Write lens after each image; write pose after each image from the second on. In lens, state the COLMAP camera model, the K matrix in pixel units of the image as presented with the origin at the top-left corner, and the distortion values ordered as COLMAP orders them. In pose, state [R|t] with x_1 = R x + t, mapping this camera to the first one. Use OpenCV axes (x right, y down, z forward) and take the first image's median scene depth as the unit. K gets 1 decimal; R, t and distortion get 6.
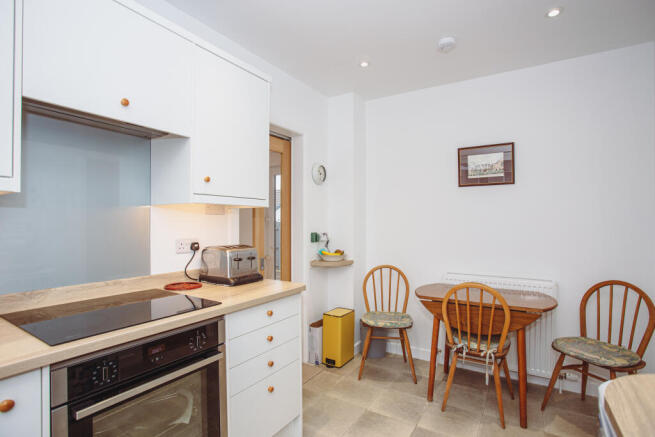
lens RADIAL K [[321.0, 0, 323.8], [0, 321.0, 222.9], [0, 0, 1]] dist [-0.039932, 0.005883]
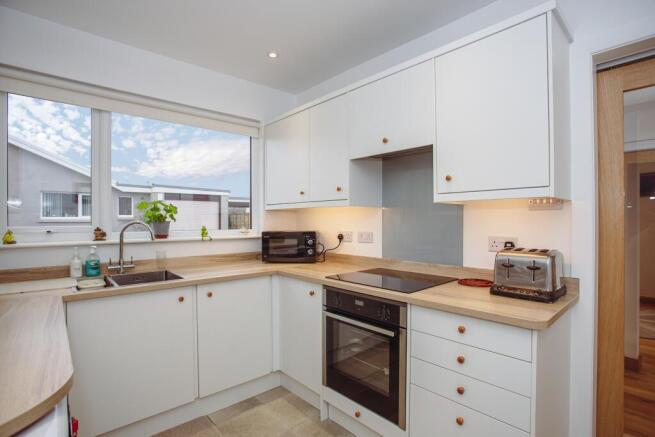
lens RADIAL K [[321.0, 0, 323.7], [0, 321.0, 220.0], [0, 0, 1]] dist [-0.039932, 0.005883]
pose [[-0.267140, 0.001724, -0.963656, 0.818346], [0.008627, 0.999963, -0.000603, -0.003597], [0.963619, -0.008474, -0.267145, 1.002755]]
